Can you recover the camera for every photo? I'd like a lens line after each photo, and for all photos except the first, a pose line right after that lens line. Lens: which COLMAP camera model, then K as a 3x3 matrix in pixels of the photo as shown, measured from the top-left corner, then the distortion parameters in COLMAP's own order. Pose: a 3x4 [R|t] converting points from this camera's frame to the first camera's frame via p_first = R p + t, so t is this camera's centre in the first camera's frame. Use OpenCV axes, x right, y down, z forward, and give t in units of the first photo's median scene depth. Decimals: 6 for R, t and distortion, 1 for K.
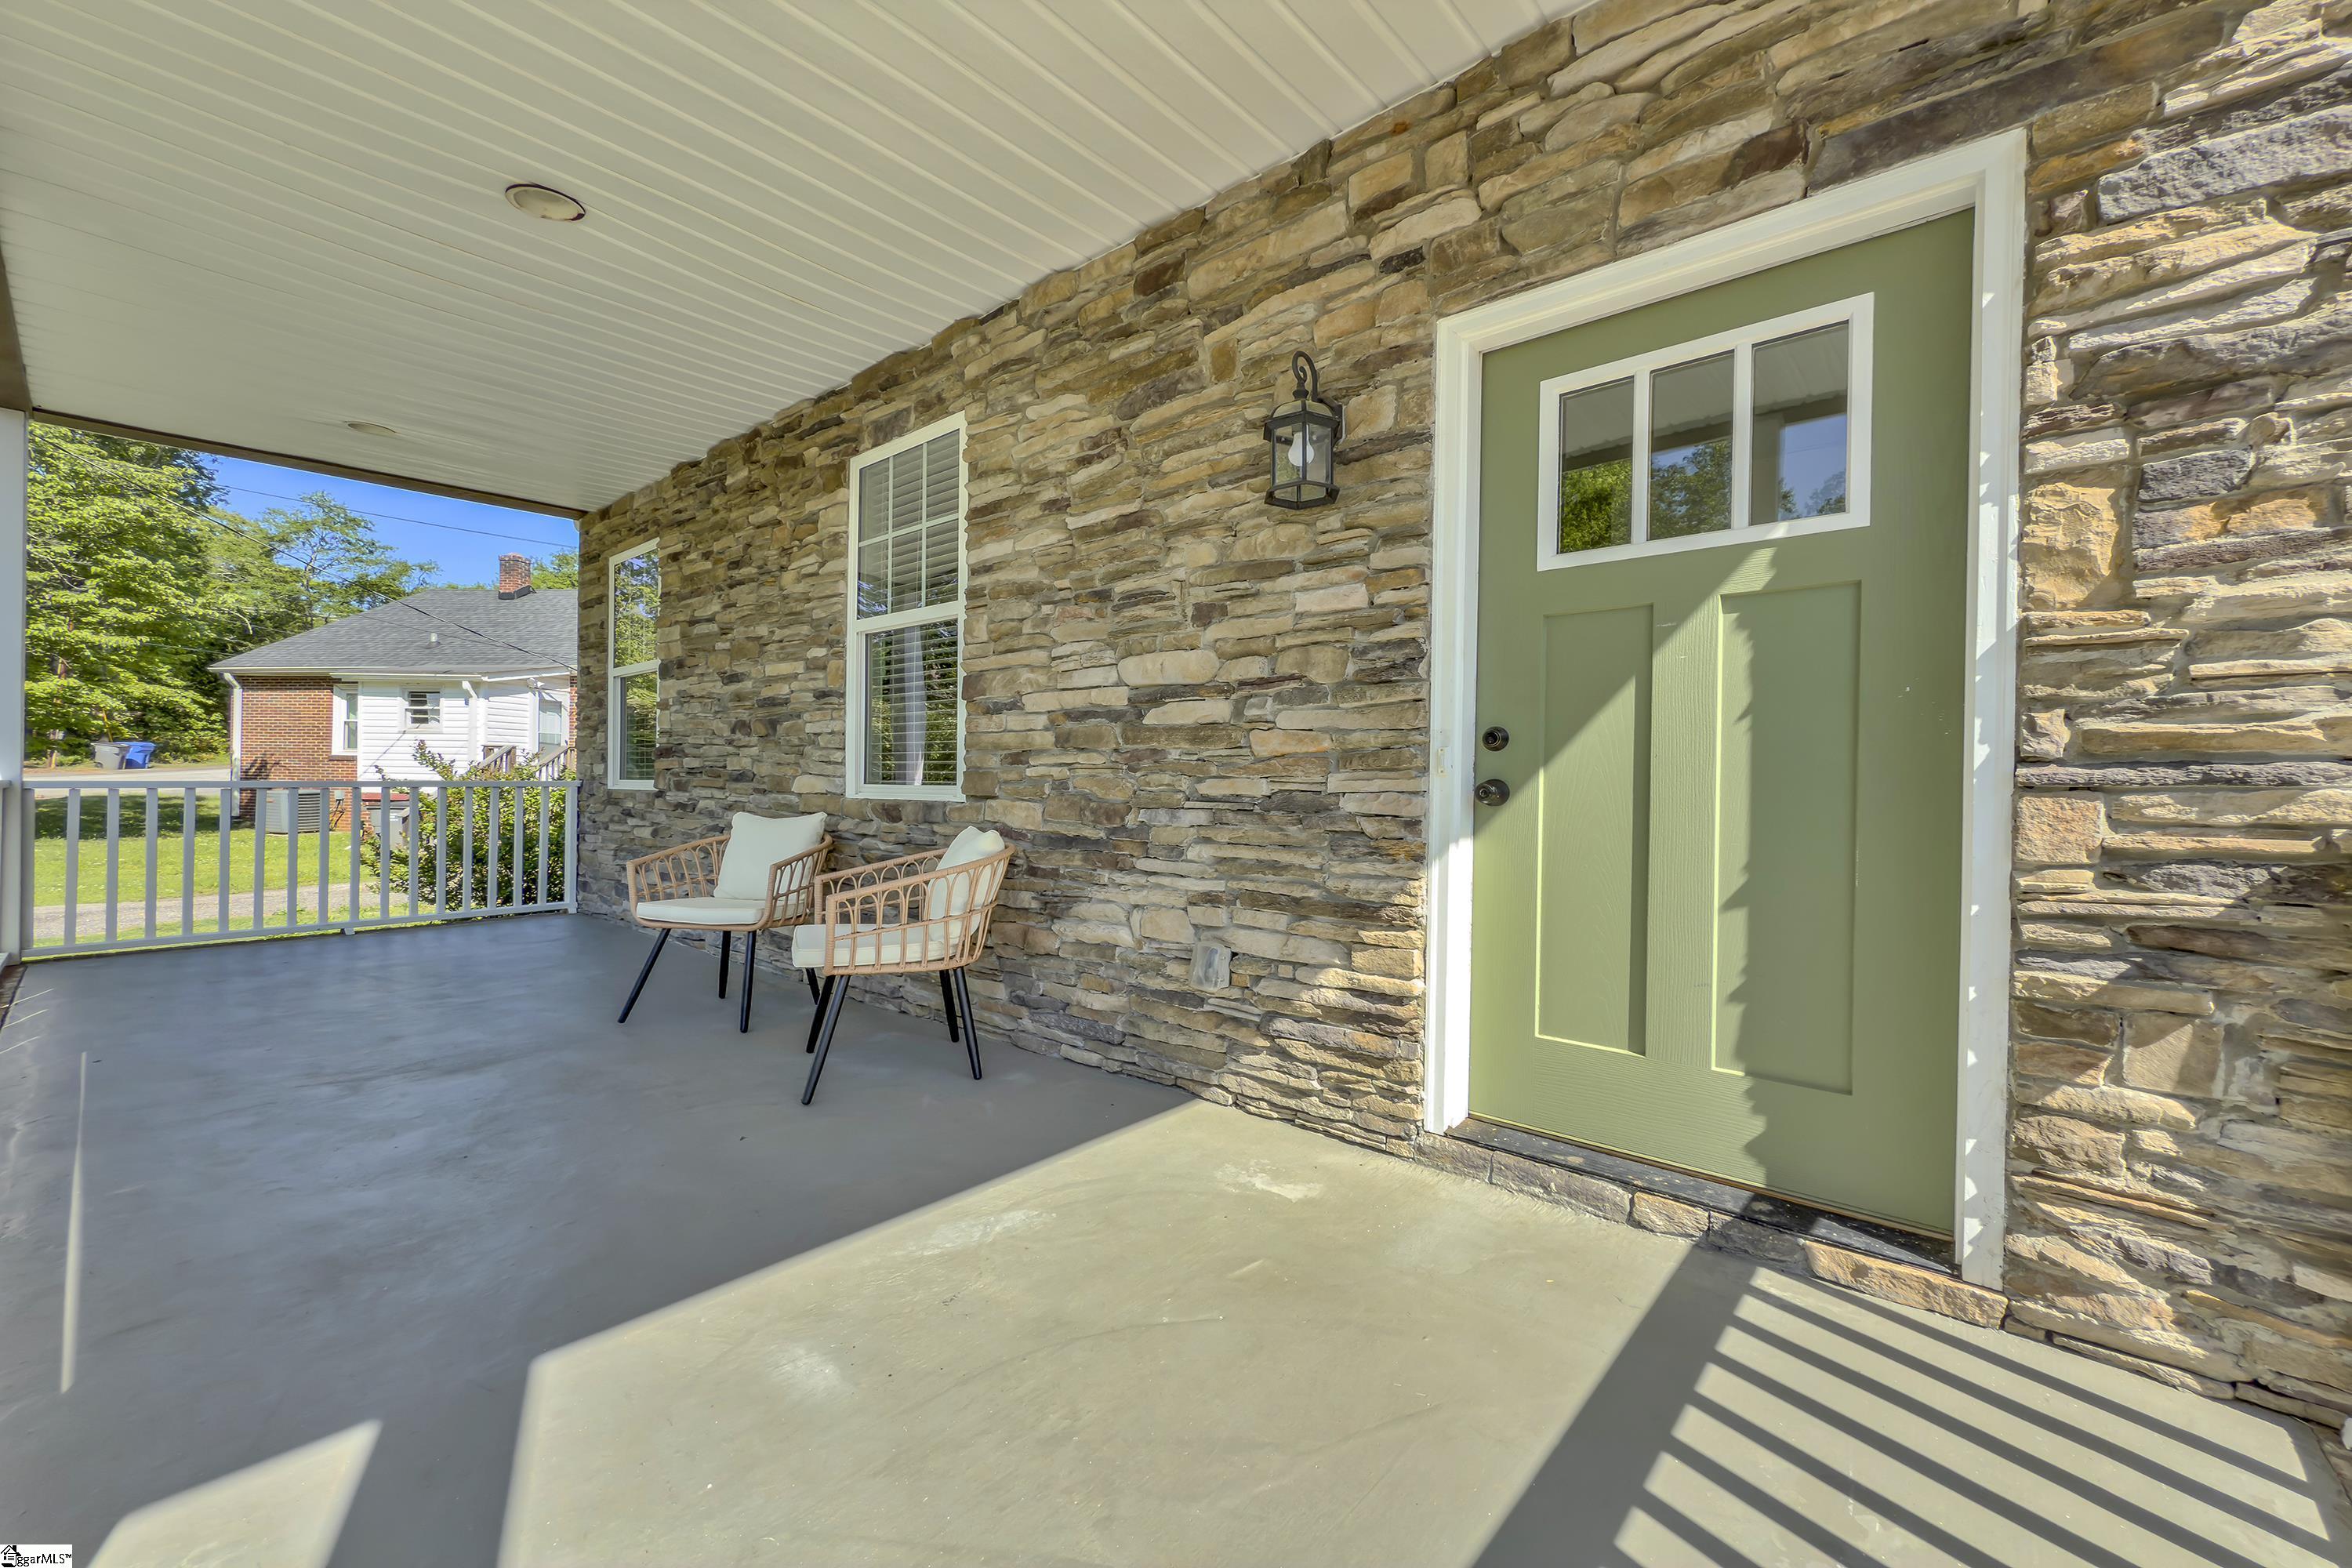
lens RADIAL K [[941.9, 0, 1166.9], [0, 941.9, 789.4], [0, 0, 1]] dist [0.000669, 0.000091]
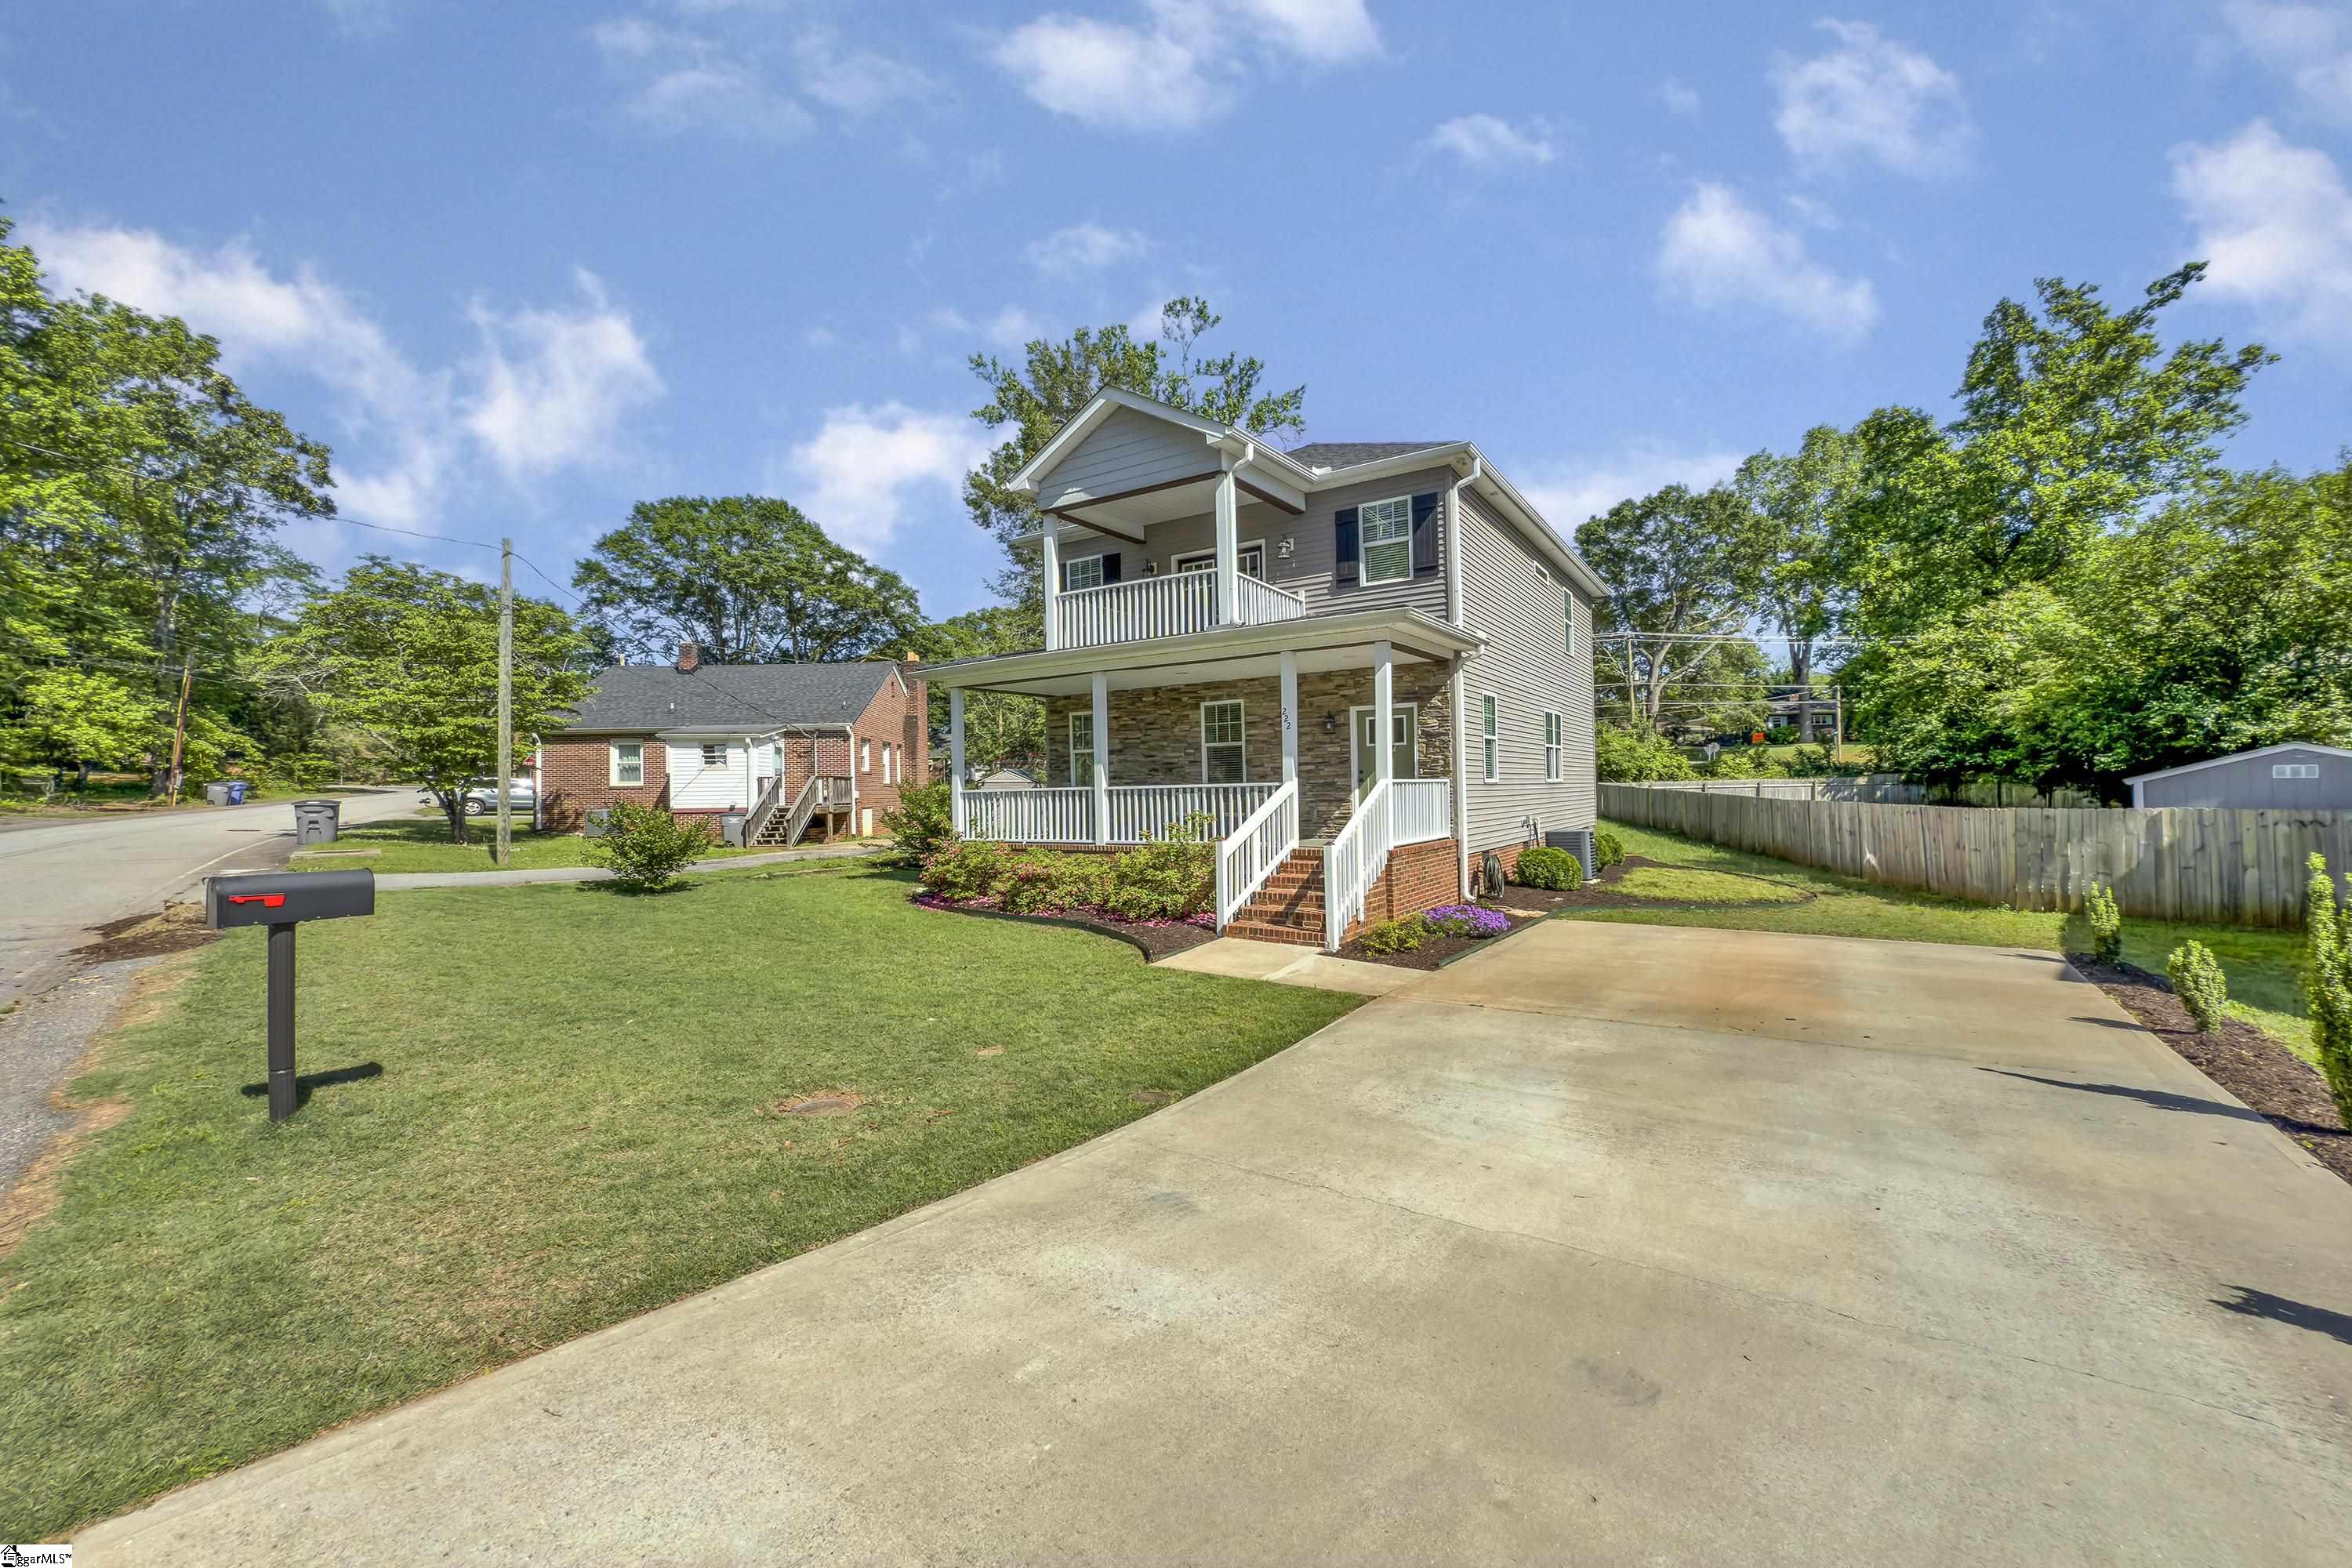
lens RADIAL K [[941.9, 0, 1177.7], [0, 941.9, 775.5], [0, 0, 1]] dist [0.000669, 0.000091]
pose [[0.990000, -0.027995, 0.138260, -0.992074], [0.031475, 0.999239, -0.023046, 0.042599], [-0.137510, 0.027168, 0.990128, -2.893321]]
